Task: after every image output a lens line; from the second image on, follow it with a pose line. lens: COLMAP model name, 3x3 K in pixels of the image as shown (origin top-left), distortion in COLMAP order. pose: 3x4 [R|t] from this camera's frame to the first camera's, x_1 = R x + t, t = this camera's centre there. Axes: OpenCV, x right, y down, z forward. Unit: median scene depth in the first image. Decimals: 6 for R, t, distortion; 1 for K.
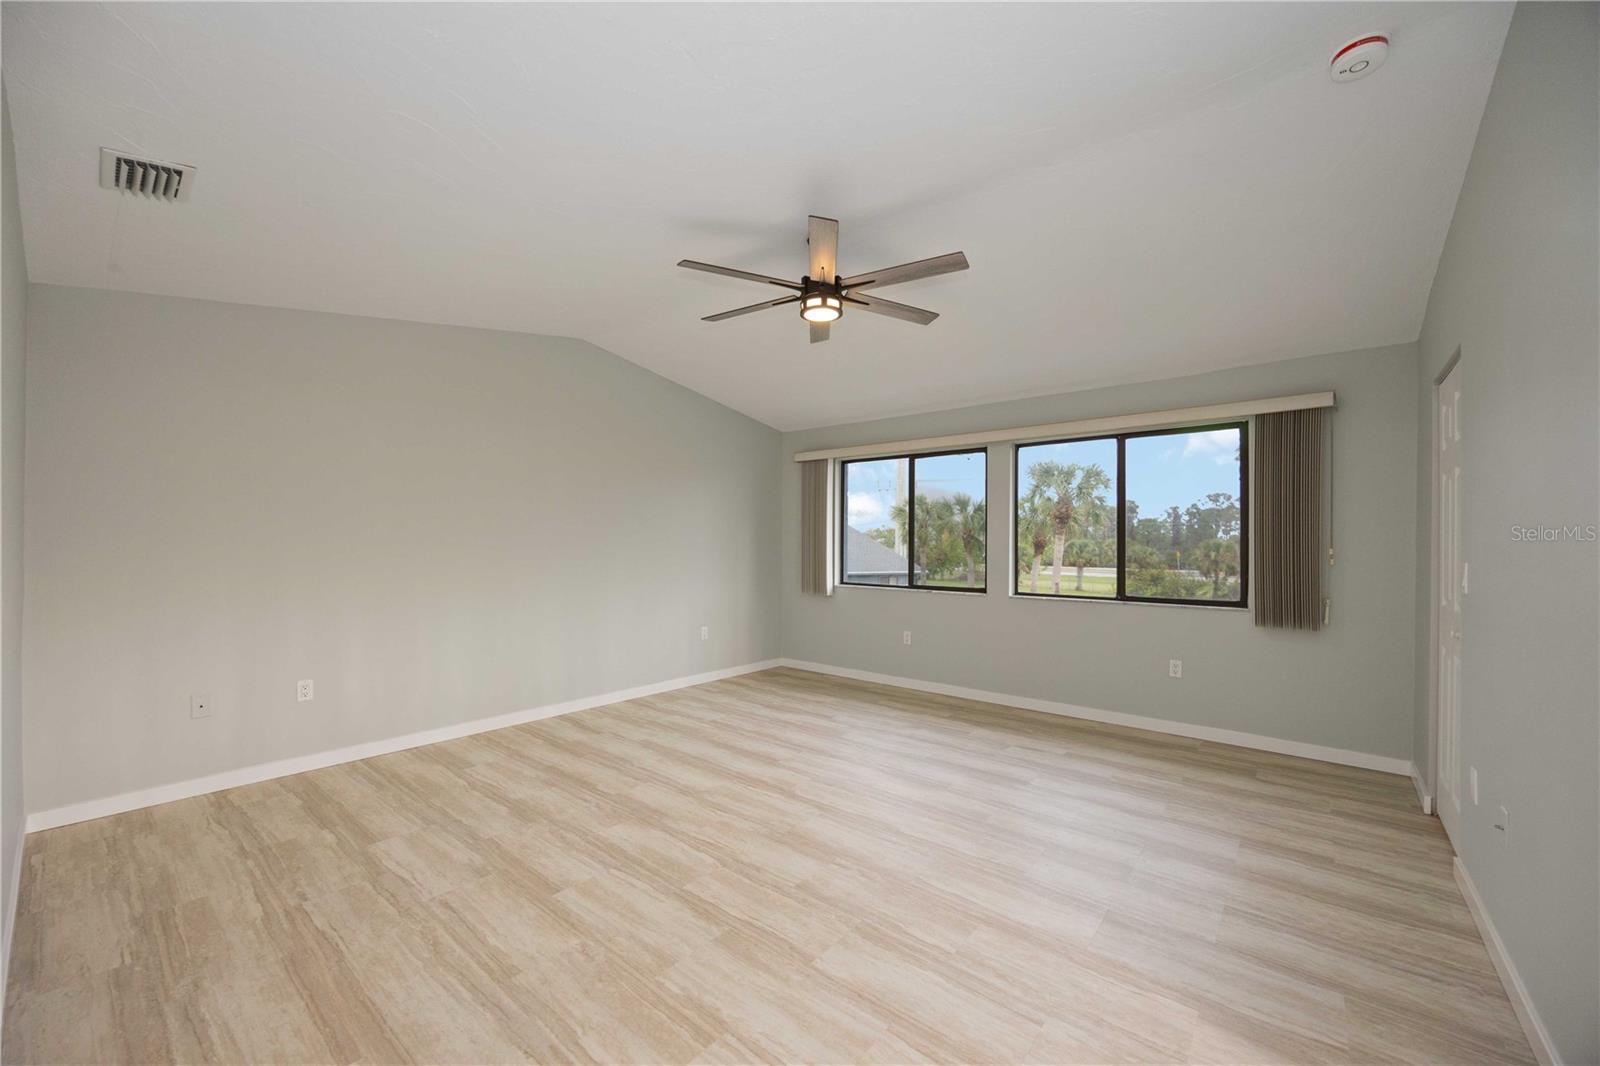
lens RADIAL K [[601.9, 0, 800.6], [0, 601.9, 542.8], [0, 0, 1]] dist [0.000923, 0.000128]
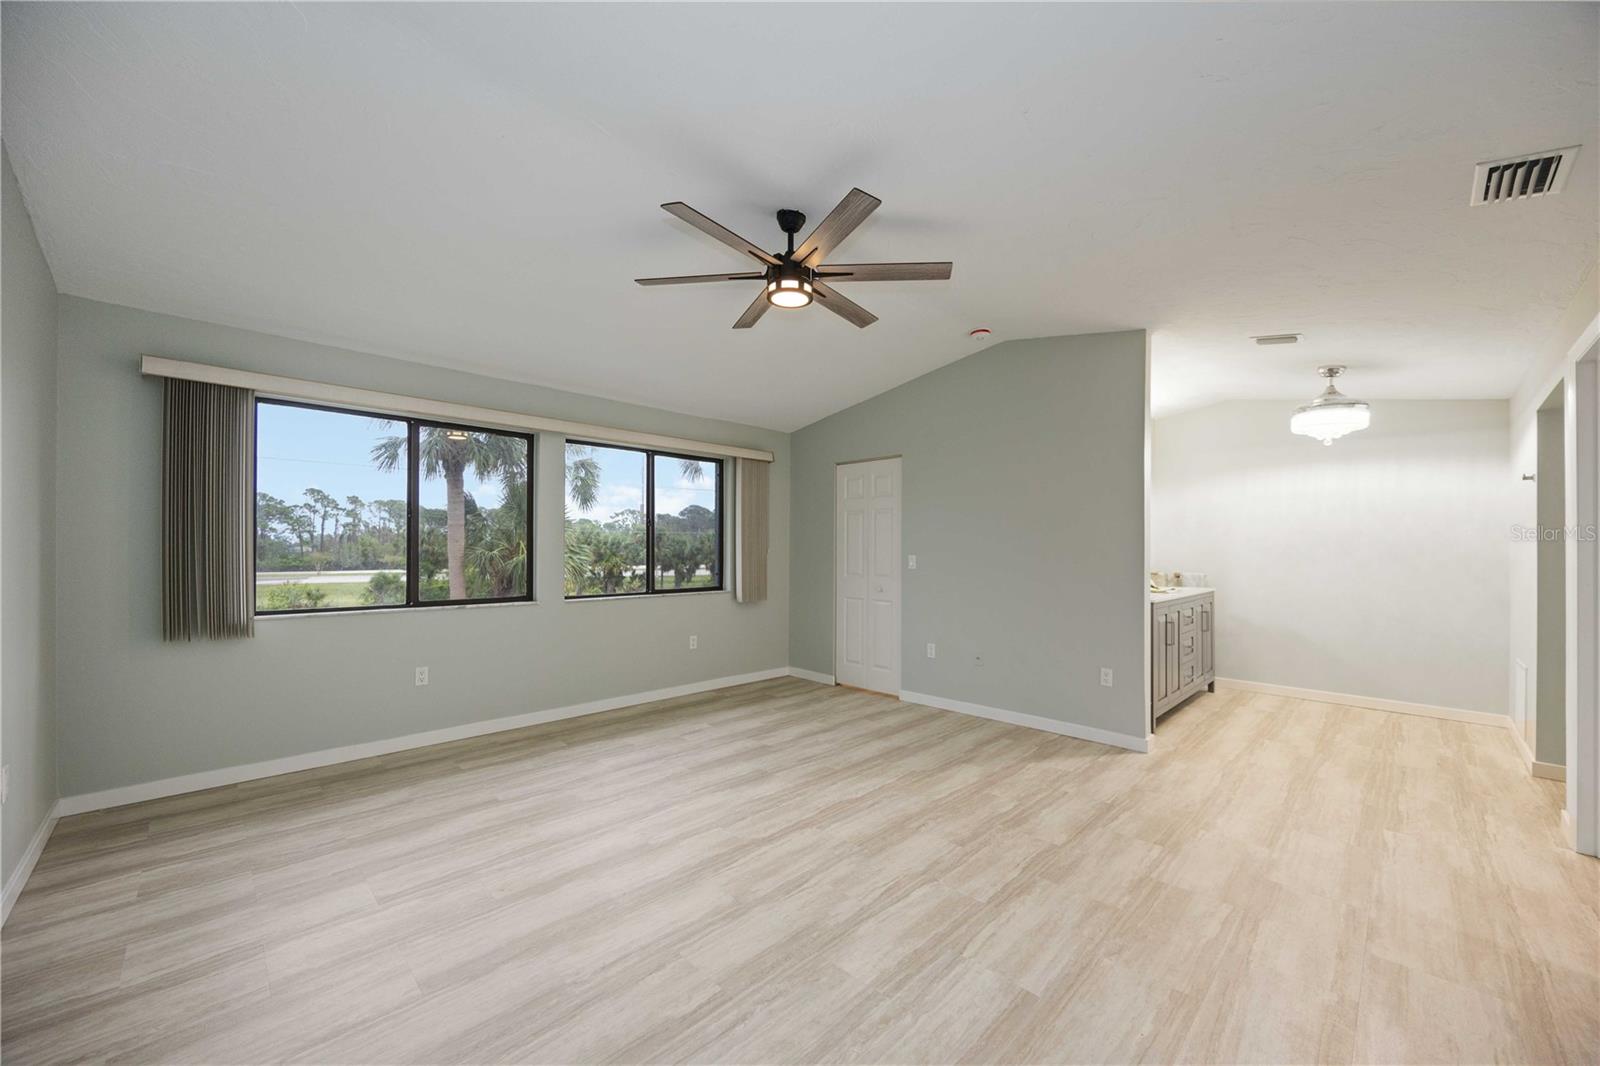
lens RADIAL K [[601.9, 0, 800.6], [0, 601.9, 542.8], [0, 0, 1]] dist [0.000923, 0.000128]
pose [[0.111990, 0.004547, 0.993699, -0.710924], [-0.008585, 0.999957, -0.003608, -0.000680], [-0.993672, -0.008127, 0.112024, 0.707626]]
